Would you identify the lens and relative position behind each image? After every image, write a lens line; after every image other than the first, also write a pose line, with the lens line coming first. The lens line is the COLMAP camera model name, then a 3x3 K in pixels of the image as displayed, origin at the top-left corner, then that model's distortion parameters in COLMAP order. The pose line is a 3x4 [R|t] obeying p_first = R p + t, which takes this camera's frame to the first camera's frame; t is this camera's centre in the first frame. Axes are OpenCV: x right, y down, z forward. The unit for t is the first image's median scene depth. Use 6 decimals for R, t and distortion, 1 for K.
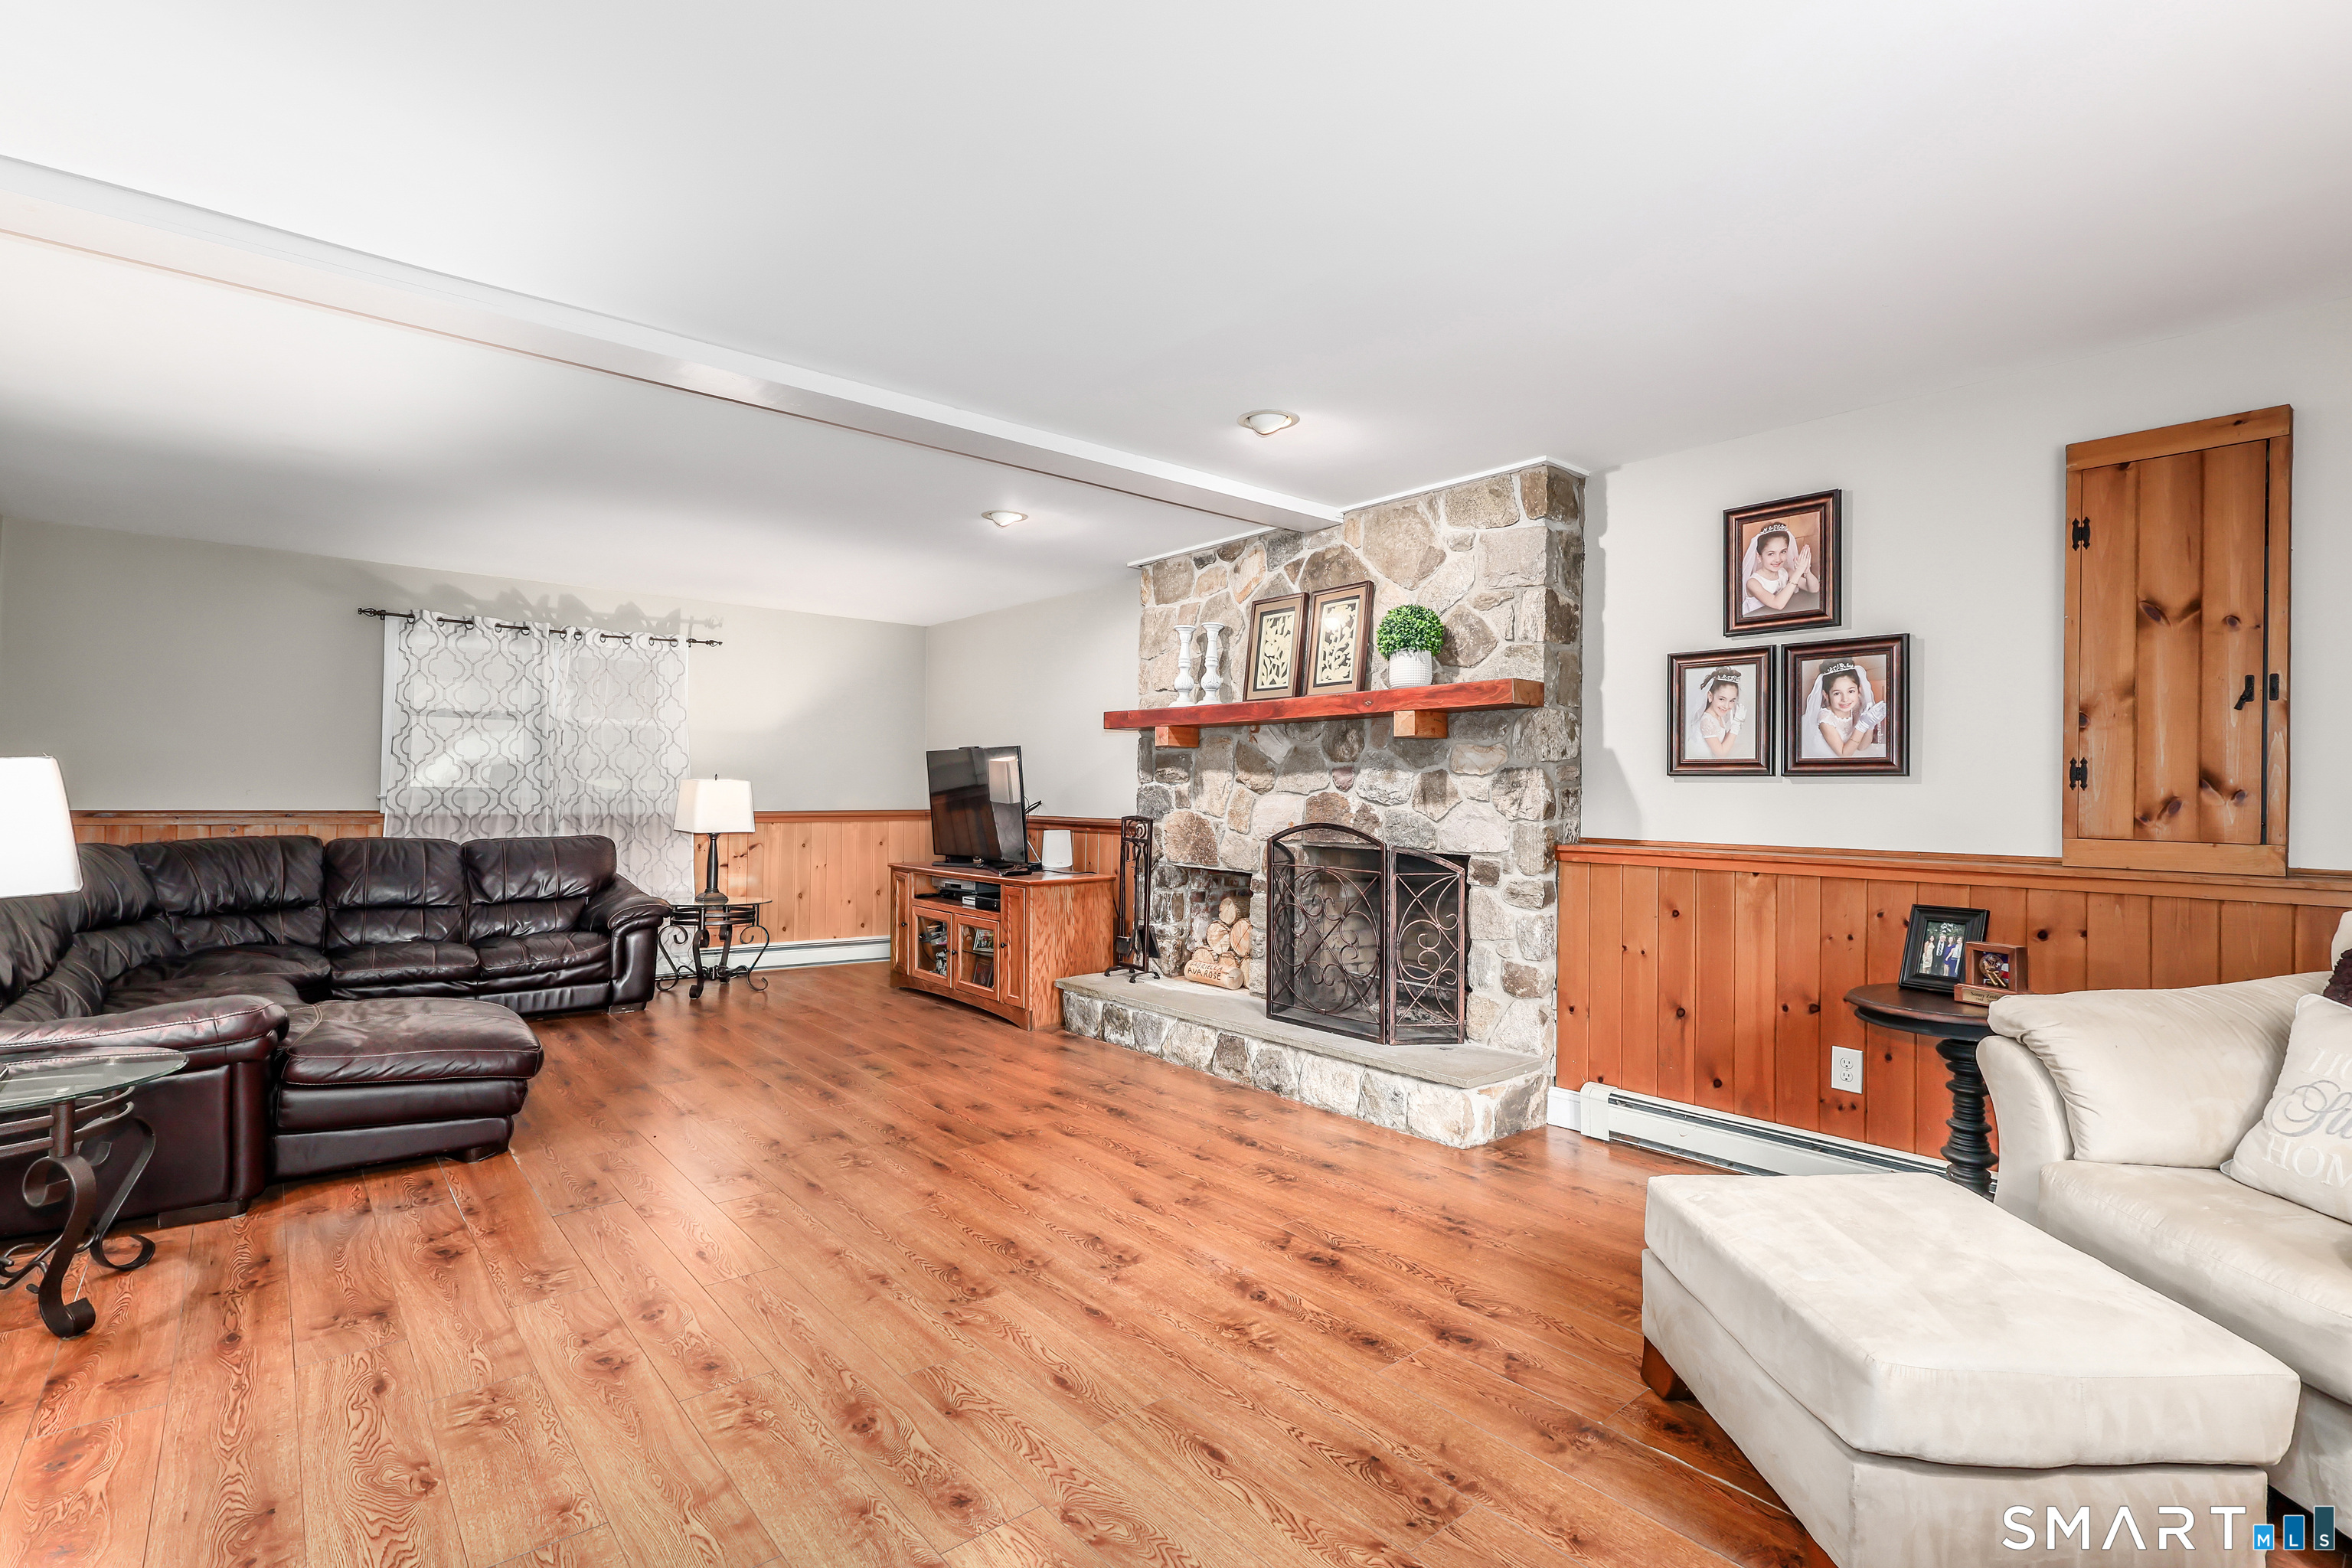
lens RADIAL K [[1088.4, 0, 1176.0], [0, 1088.4, 784.0], [0, 0, 1]] dist [-0.003809, -0.000203]
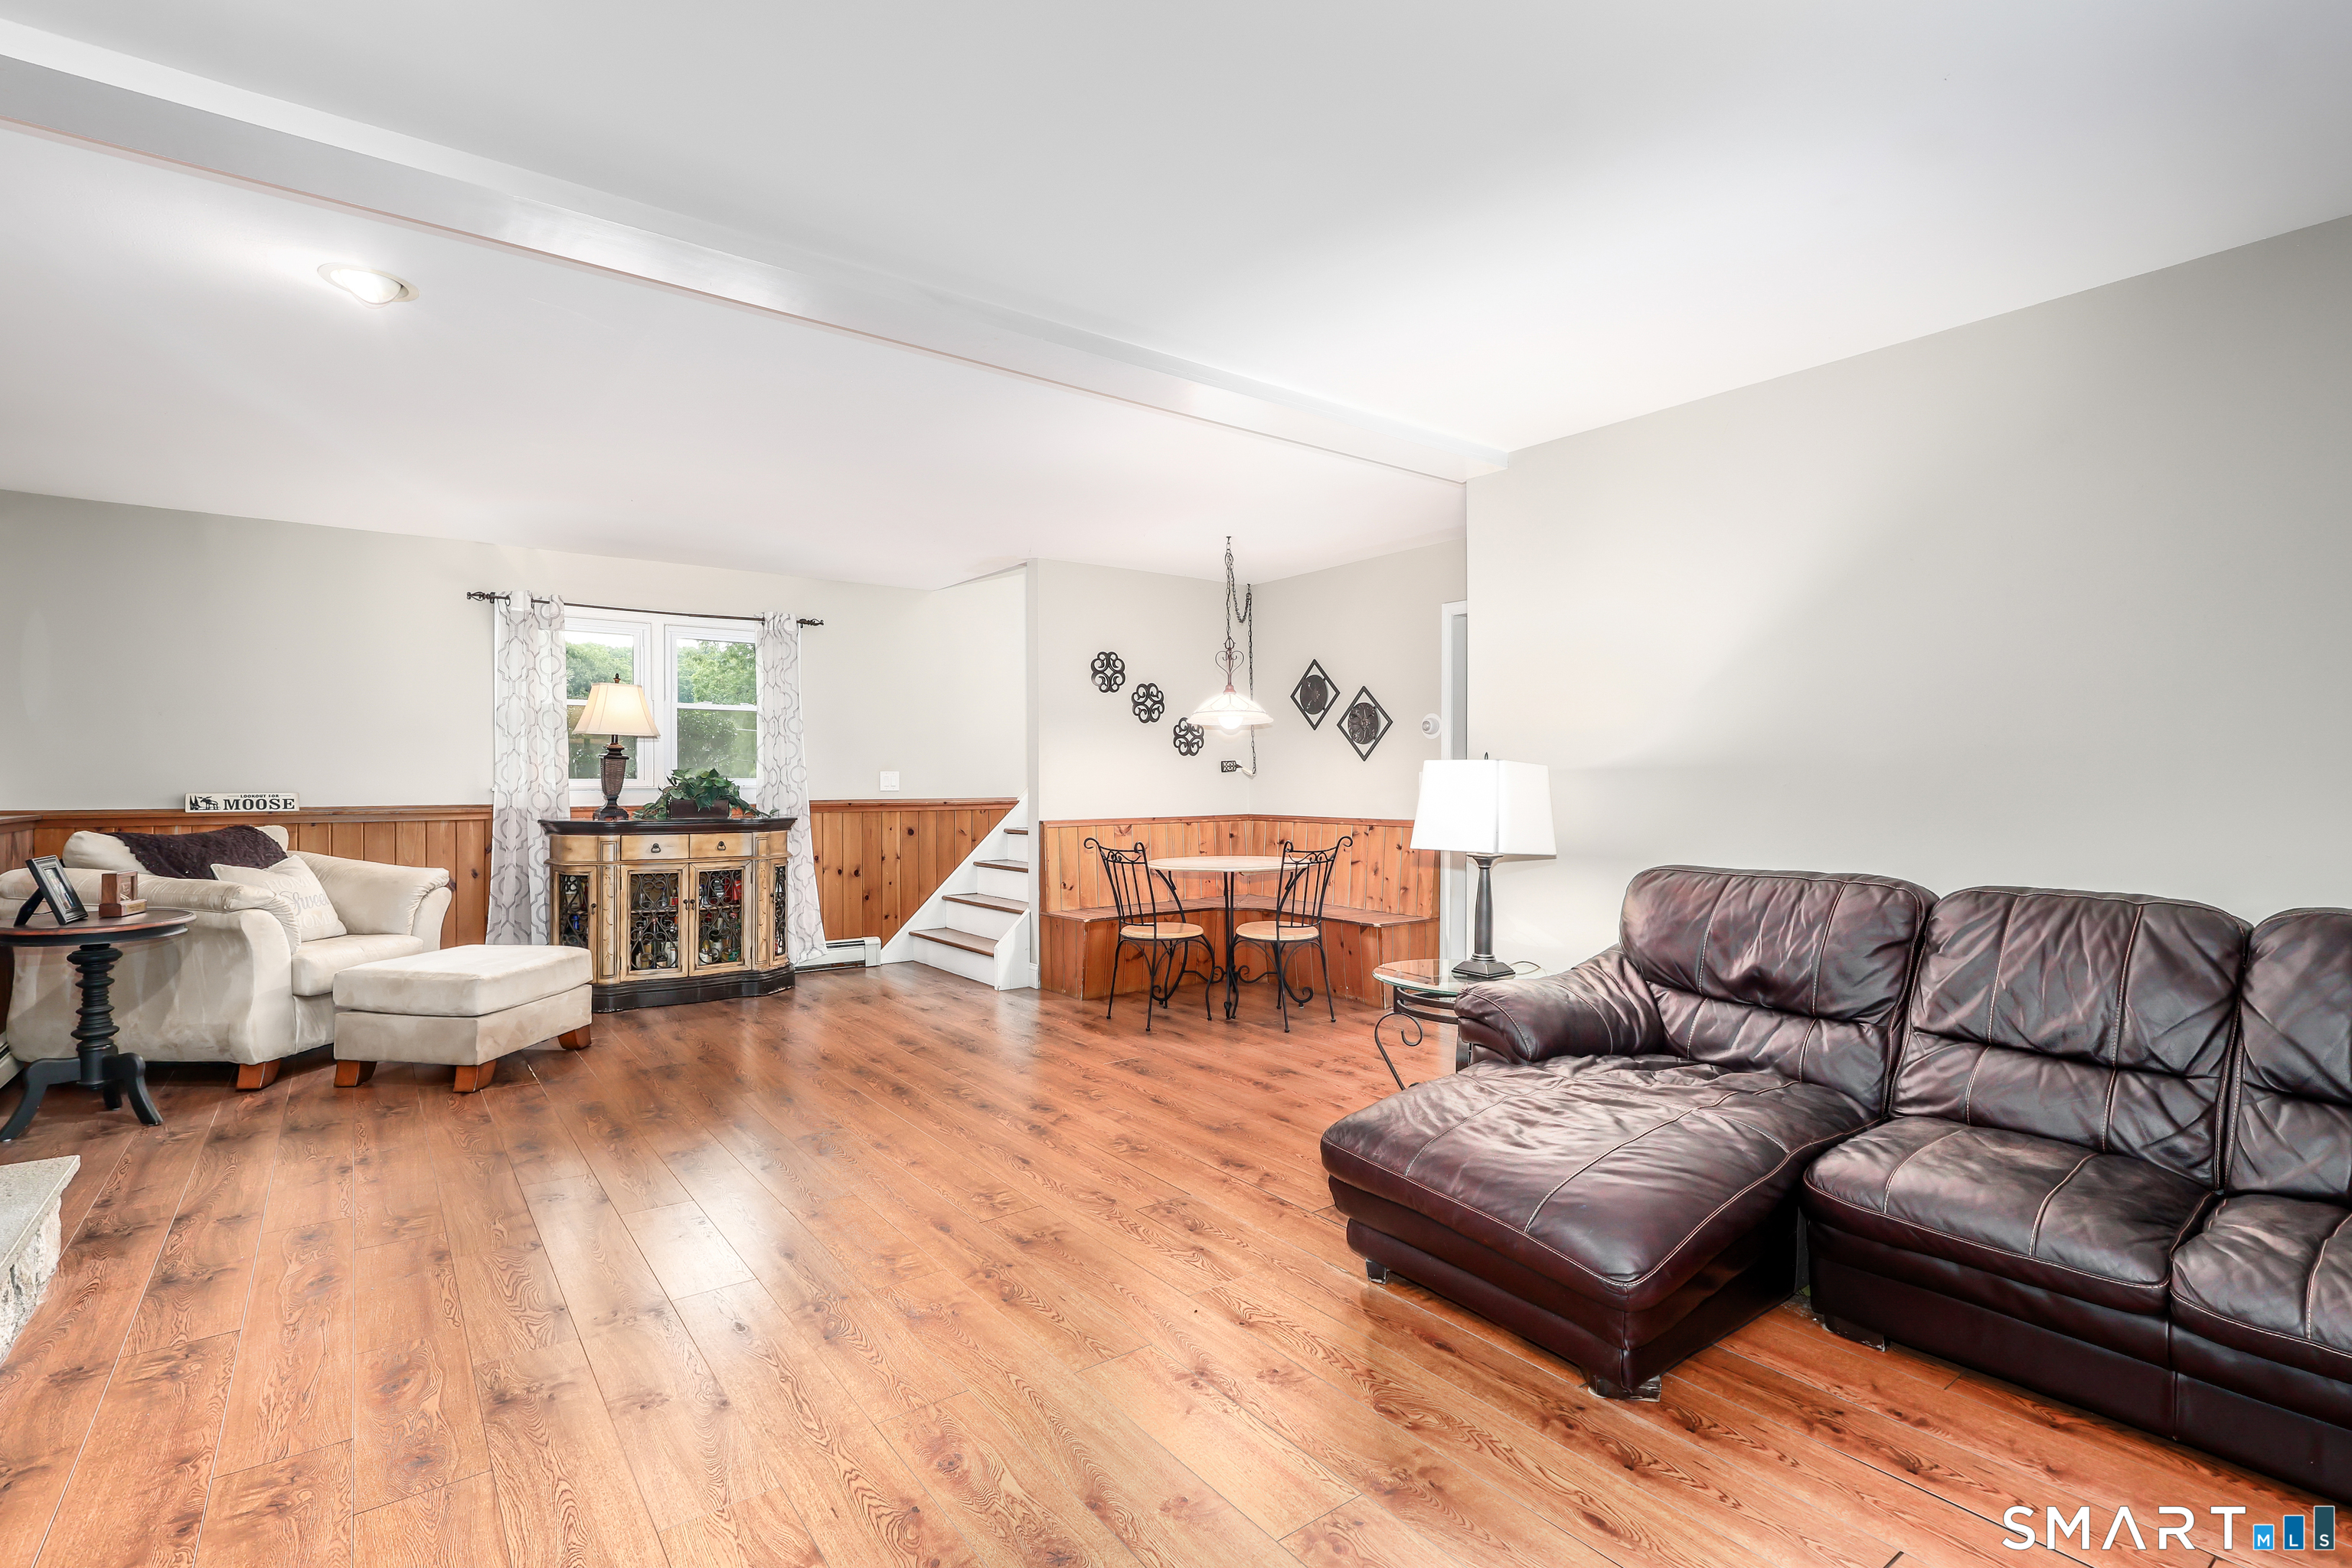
lens RADIAL K [[1088.4, 0, 1176.0], [0, 1088.4, 784.0], [0, 0, 1]] dist [-0.003809, -0.000203]
pose [[-0.998458, -0.011771, 0.054257, -0.439238], [-0.011938, 0.999925, -0.002757, 0.011591], [-0.054220, -0.003400, -0.998523, 1.448769]]
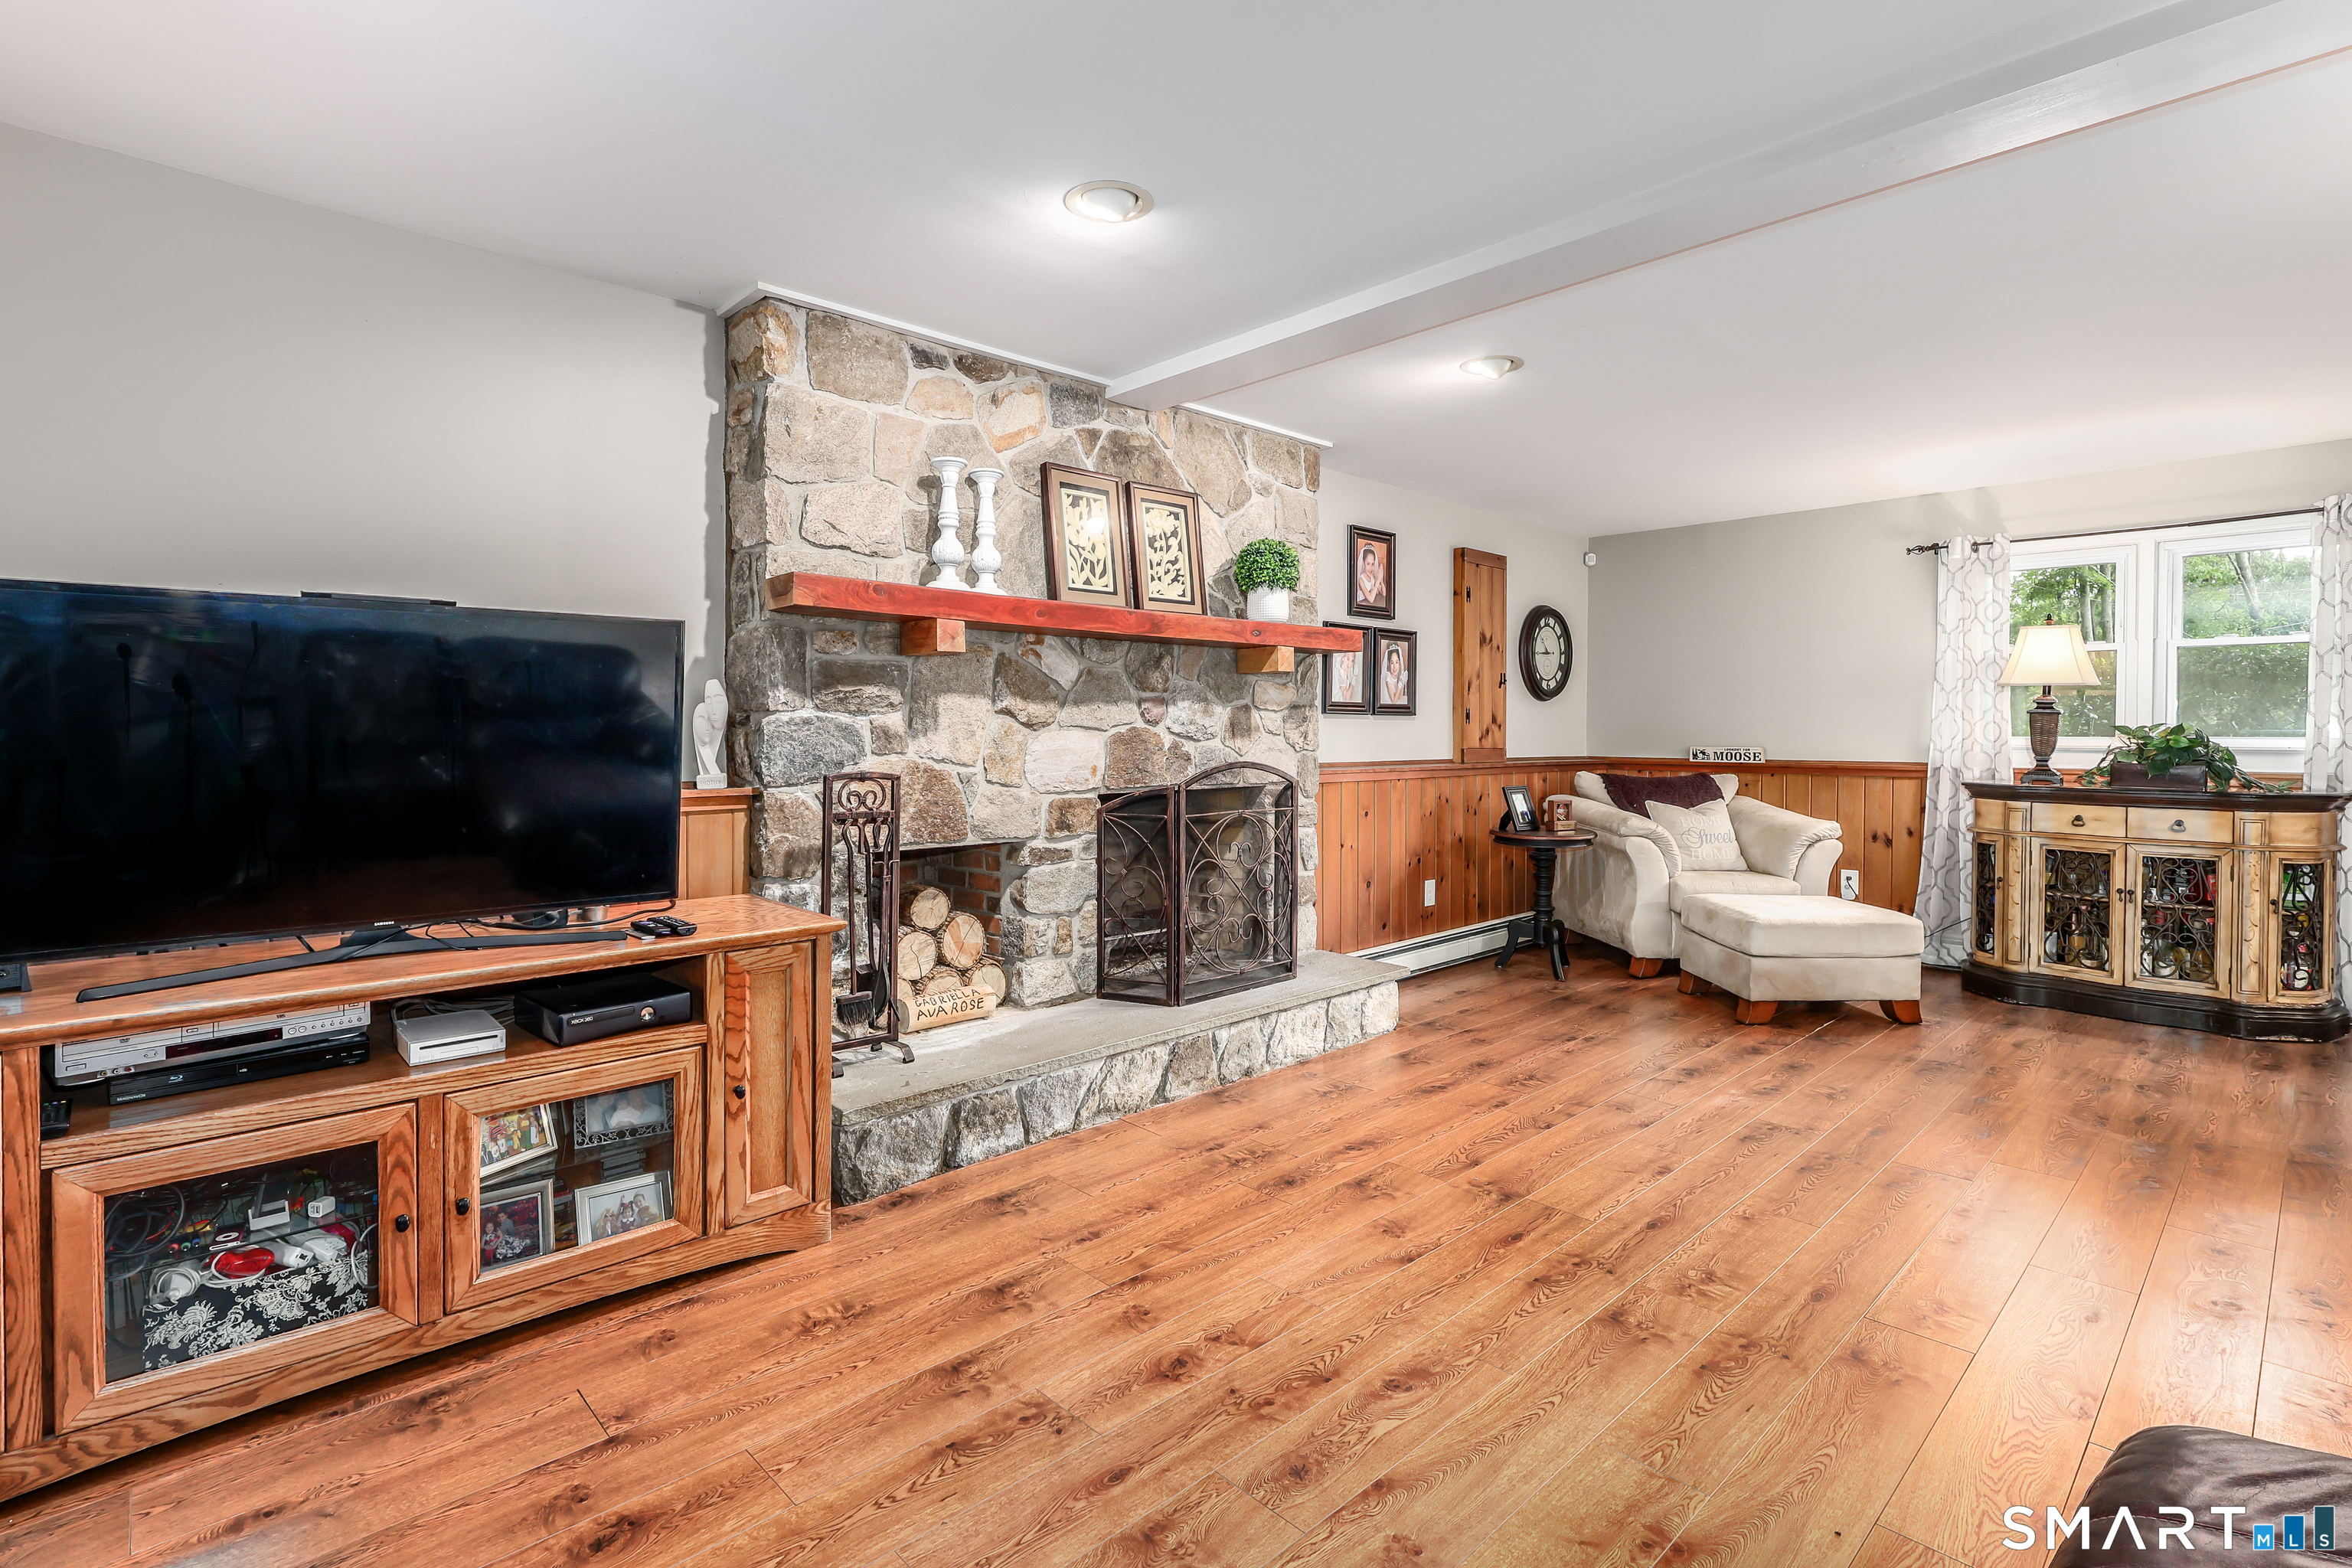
lens RADIAL K [[1100.3, 0, 1167.2], [0, 1100.3, 745.3], [0, 0, 1]] dist [-0.003074, -0.000339]
pose [[-0.052086, -0.025445, 0.998318, -0.788246], [-0.011285, 0.999627, 0.024889, 0.000374], [-0.998579, -0.009969, -0.052353, 1.137779]]
